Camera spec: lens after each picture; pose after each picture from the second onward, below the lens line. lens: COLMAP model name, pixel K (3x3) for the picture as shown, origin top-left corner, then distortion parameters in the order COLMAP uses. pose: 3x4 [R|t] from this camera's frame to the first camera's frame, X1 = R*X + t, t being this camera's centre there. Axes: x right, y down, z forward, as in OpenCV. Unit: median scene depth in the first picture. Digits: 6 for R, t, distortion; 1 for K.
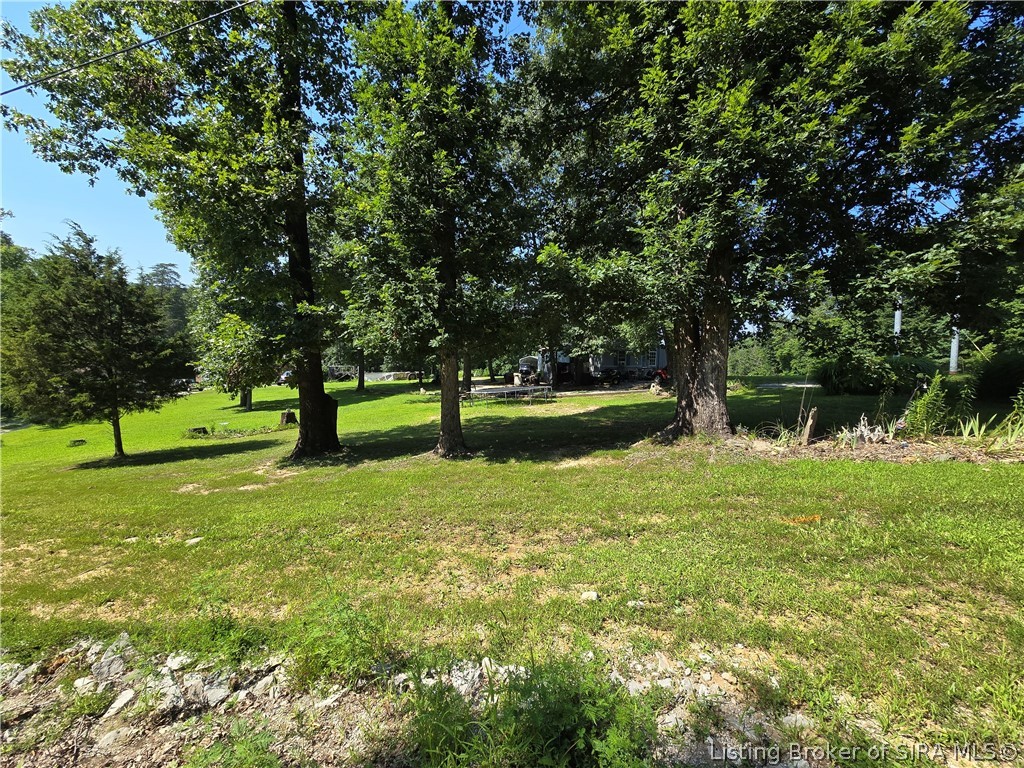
lens RADIAL K [[413.5, 0, 512.9], [0, 413.5, 383.9], [0, 0, 1]] dist [-0.003179, -0.000594]
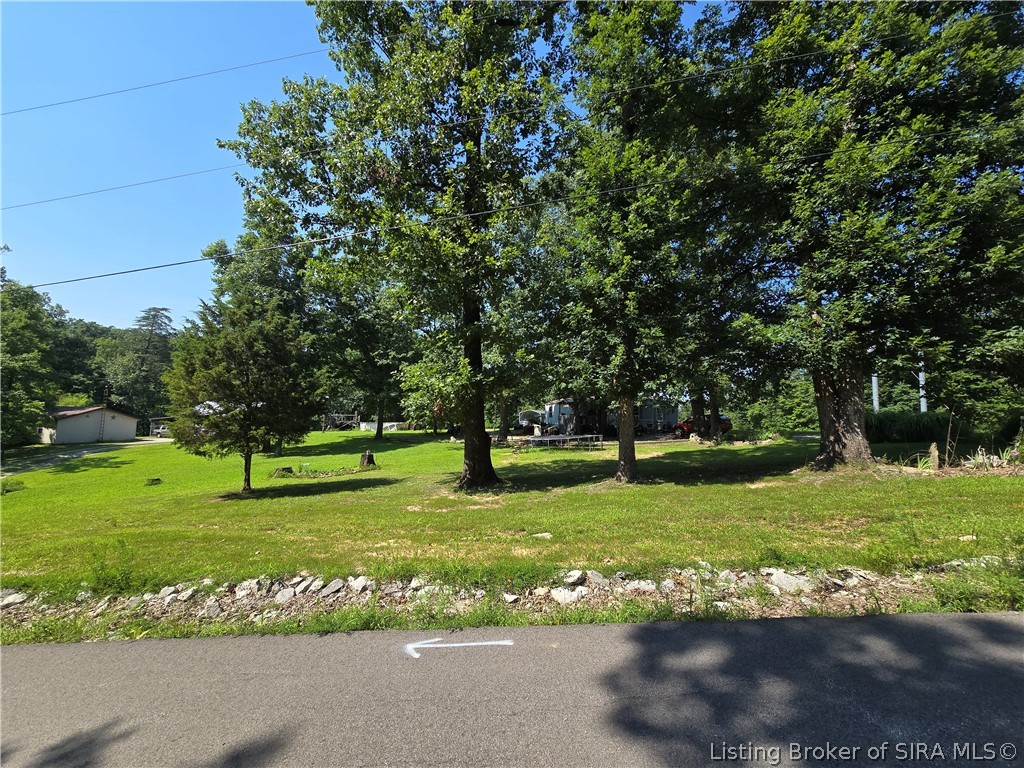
lens RADIAL K [[413.5, 0, 511.1], [0, 413.5, 384.4], [0, 0, 1]] dist [-0.003179, -0.000594]
pose [[0.996868, 0.028017, 0.073954, -0.677316], [-0.017998, 0.990977, -0.132821, 0.068387], [-0.077008, 0.131074, 0.988377, -0.205717]]
